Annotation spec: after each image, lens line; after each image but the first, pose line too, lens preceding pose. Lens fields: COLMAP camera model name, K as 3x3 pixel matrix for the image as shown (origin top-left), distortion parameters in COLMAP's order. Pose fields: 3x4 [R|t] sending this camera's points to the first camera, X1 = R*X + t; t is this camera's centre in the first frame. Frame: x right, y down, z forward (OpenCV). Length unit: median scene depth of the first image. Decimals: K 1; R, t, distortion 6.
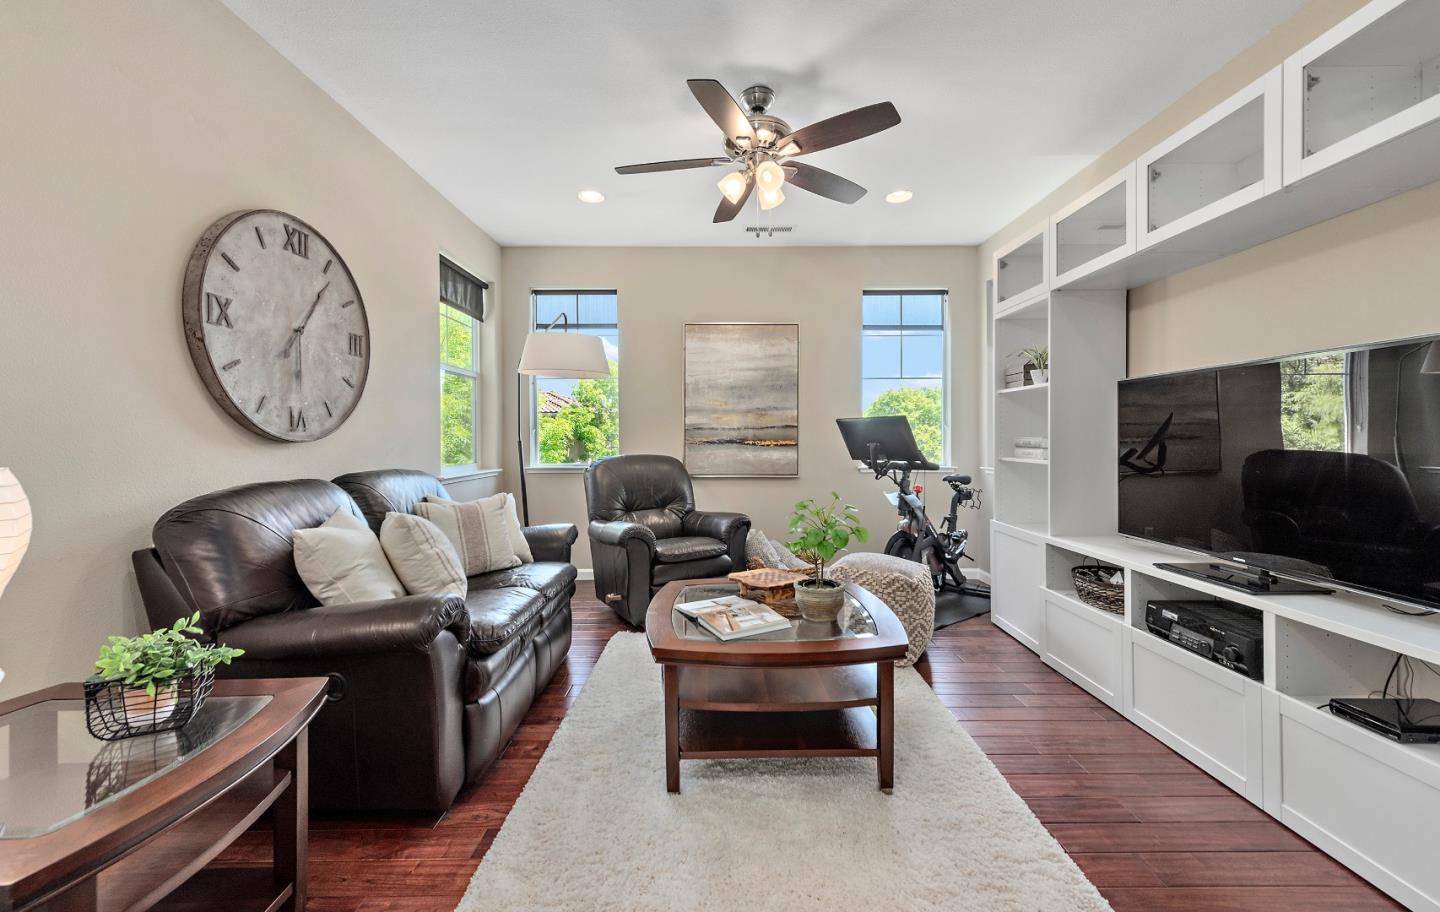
lens RADIAL K [[560.7, 0, 720.5], [0, 560.7, 445.3], [0, 0, 1]] dist [0.006342, -0.001490]
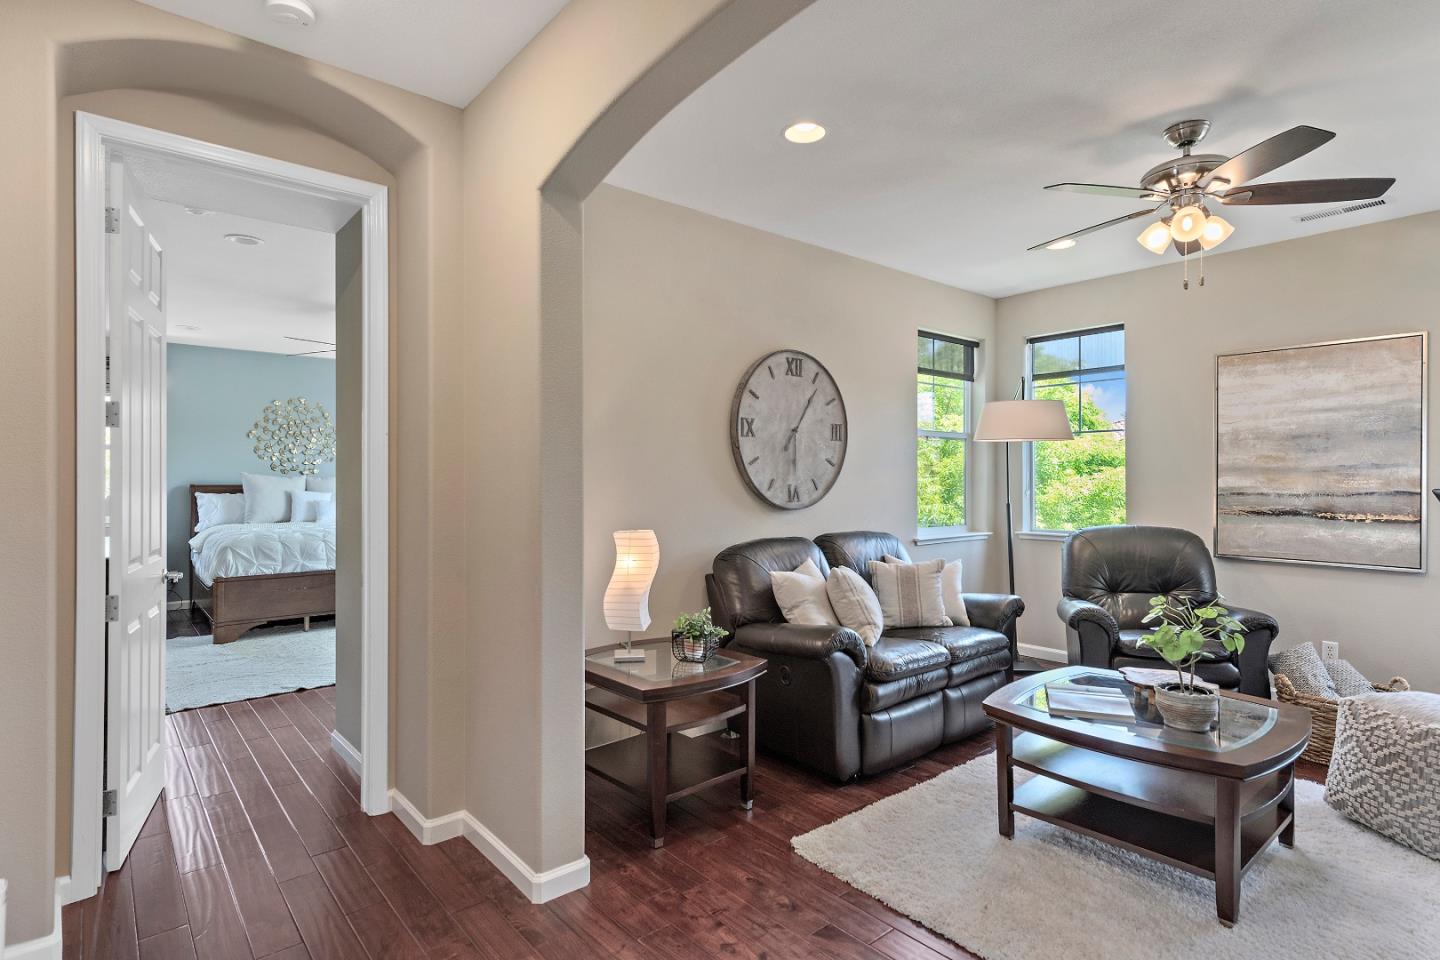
lens RADIAL K [[770.2, 0, 717.0], [0, 770.2, 478.9], [0, 0, 1]] dist [0.004288, -0.000158]
pose [[0.632408, 0.006306, -0.774610, 0.612525], [-0.011349, 0.999935, -0.001125, -0.078378], [0.774553, 0.009502, 0.632438, -0.359695]]
